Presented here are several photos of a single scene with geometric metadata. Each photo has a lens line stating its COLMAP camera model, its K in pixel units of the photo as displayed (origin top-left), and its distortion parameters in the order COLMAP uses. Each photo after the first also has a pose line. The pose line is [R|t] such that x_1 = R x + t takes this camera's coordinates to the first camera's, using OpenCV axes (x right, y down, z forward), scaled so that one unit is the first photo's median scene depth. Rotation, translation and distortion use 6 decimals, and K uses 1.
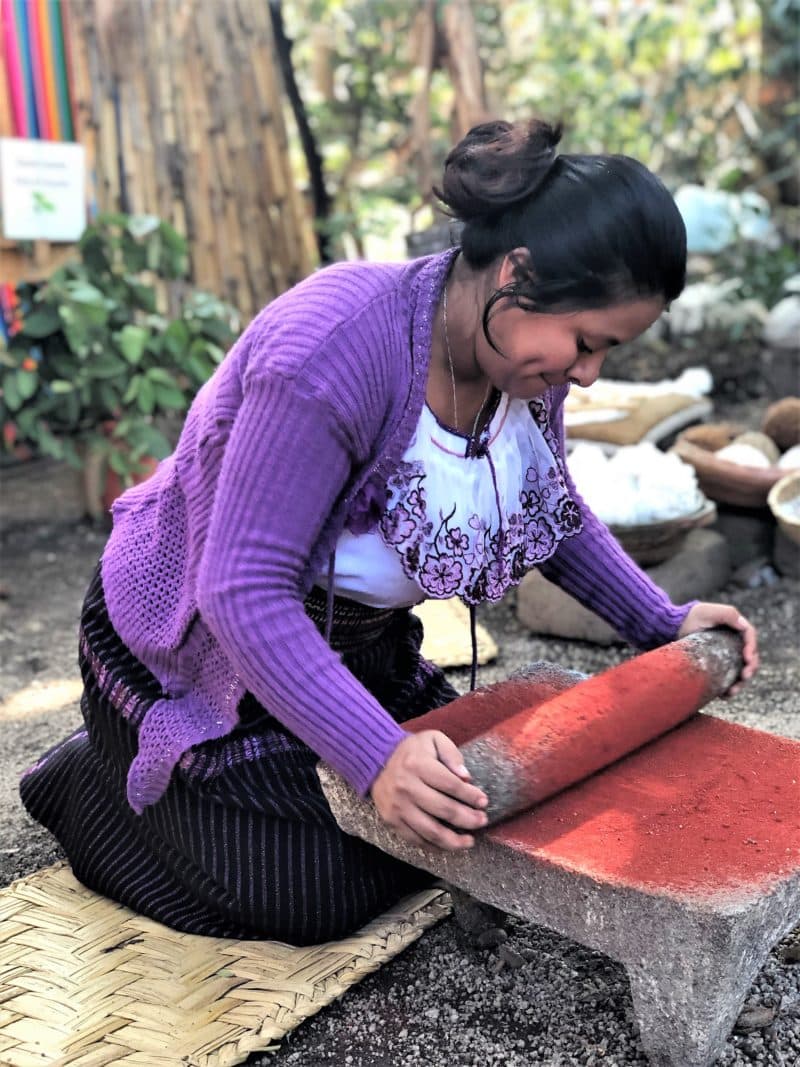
lens RADIAL K [[1782.9, 0, 400.0], [0, 1782.9, 533.5], [0, 0, 1]] dist [-0.134332, 0.137321]
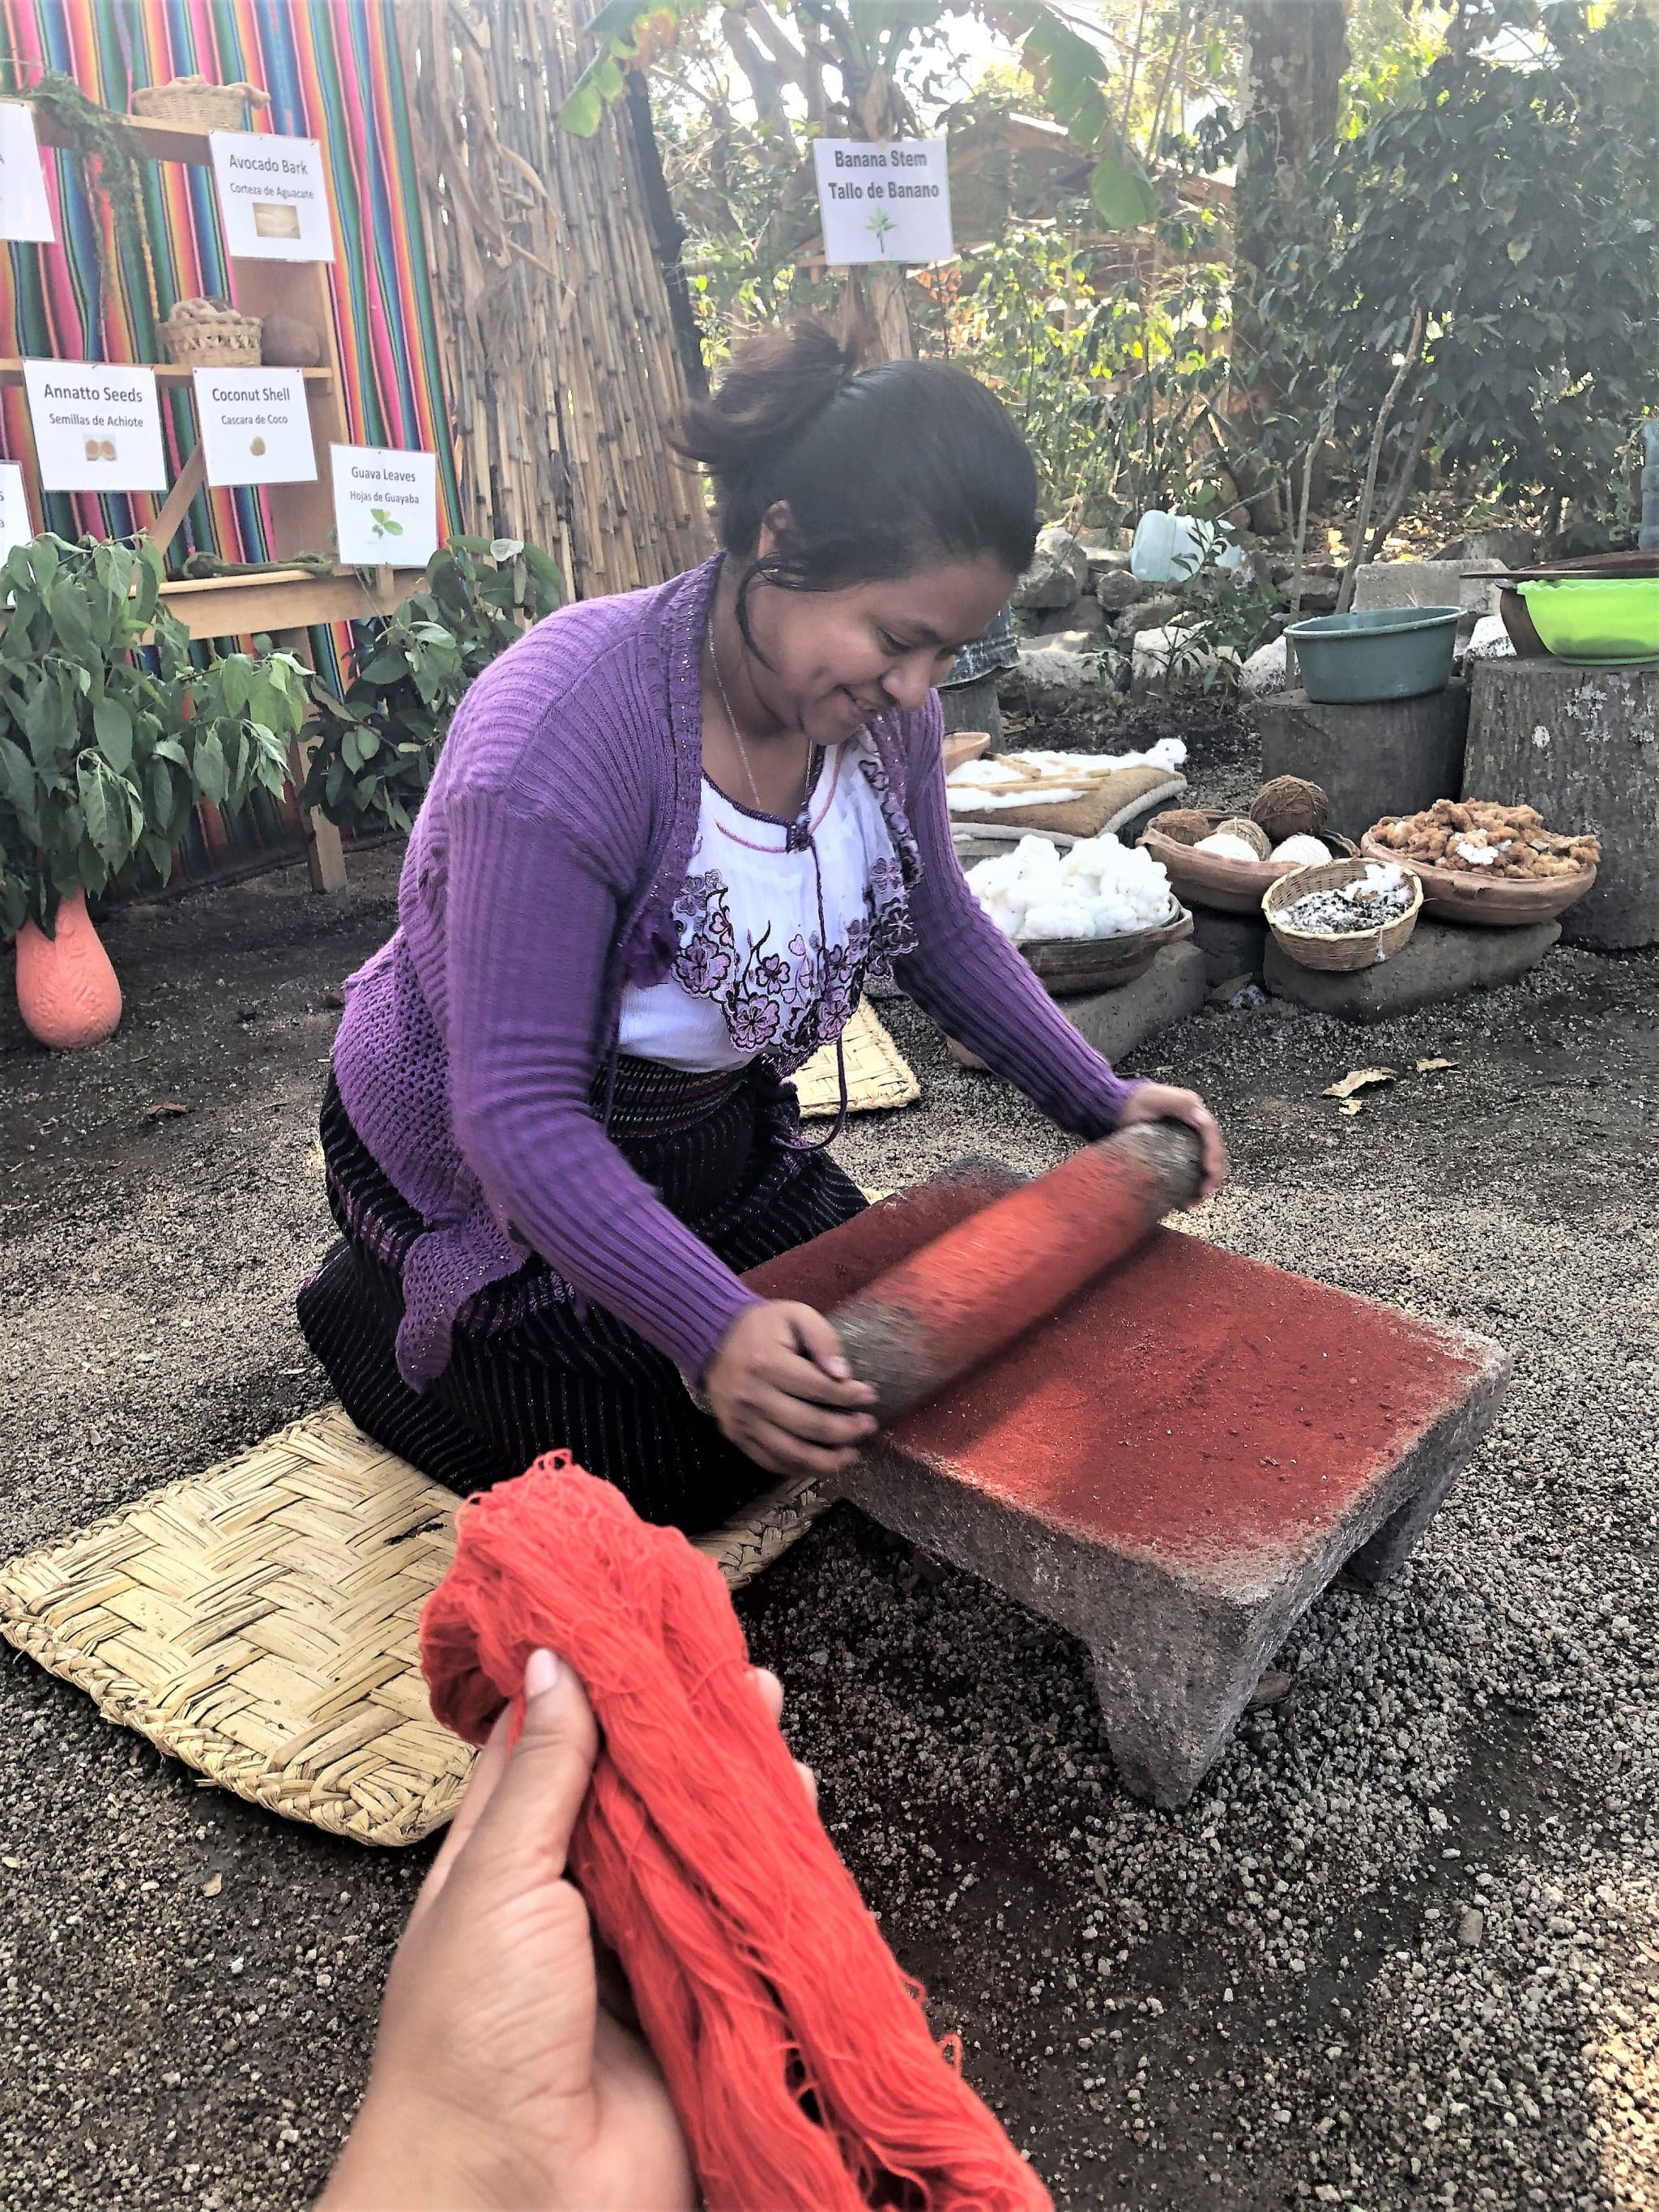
lens RADIAL K [[1825.1, 0, 829.5], [0, 1825.1, 1106.0], [0, 0, 1]] dist [0.040753, -0.388905]
pose [[0.999973, 0.007369, -0.000138, 0.018897], [-0.007297, 0.992413, 0.122733, -0.044549], [0.001041, -0.122729, 0.992440, 0.248228]]
